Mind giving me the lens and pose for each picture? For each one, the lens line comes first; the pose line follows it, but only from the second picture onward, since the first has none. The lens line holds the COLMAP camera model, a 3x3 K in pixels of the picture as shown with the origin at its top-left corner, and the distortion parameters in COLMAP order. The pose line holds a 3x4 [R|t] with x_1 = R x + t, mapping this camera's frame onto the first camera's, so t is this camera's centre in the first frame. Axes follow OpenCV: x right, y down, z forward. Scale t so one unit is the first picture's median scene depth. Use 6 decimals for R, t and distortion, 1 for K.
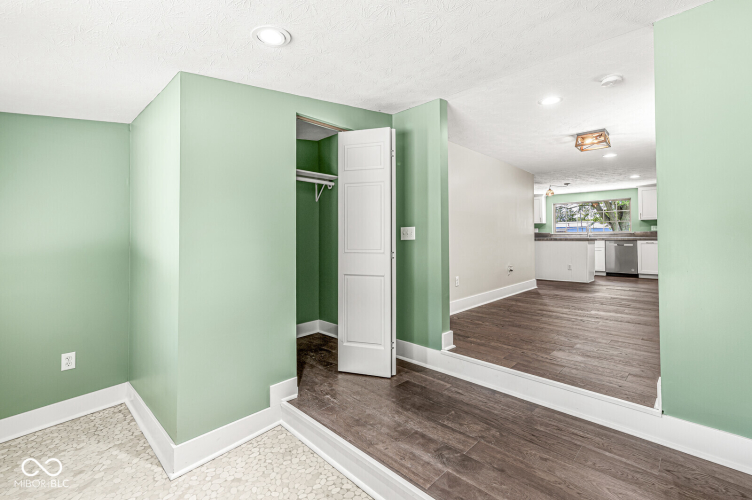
lens RADIAL K [[329.5, 0, 375.4], [0, 329.5, 231.4], [0, 0, 1]] dist [0.008817, -0.001093]
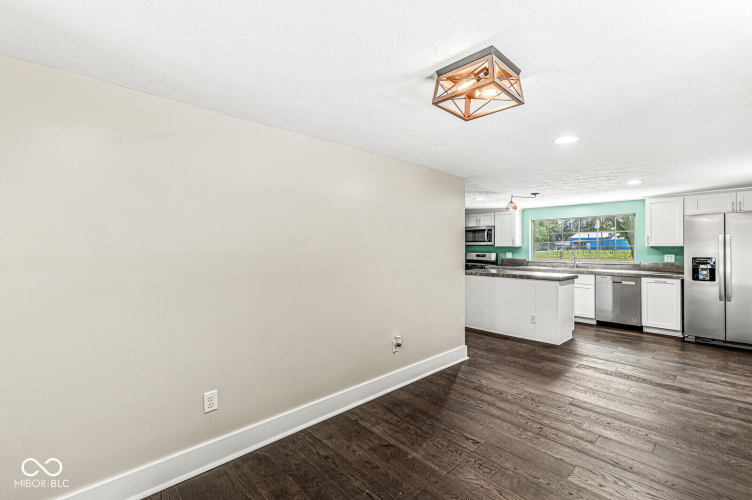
lens RADIAL K [[329.5, 0, 376.1], [0, 329.5, 246.8], [0, 0, 1]] dist [0.008817, -0.001093]
pose [[0.998865, 0.007539, -0.047022, 0.275813], [-0.006497, 0.999731, 0.022274, -0.045755], [0.047178, -0.021943, 0.998645, 0.295935]]
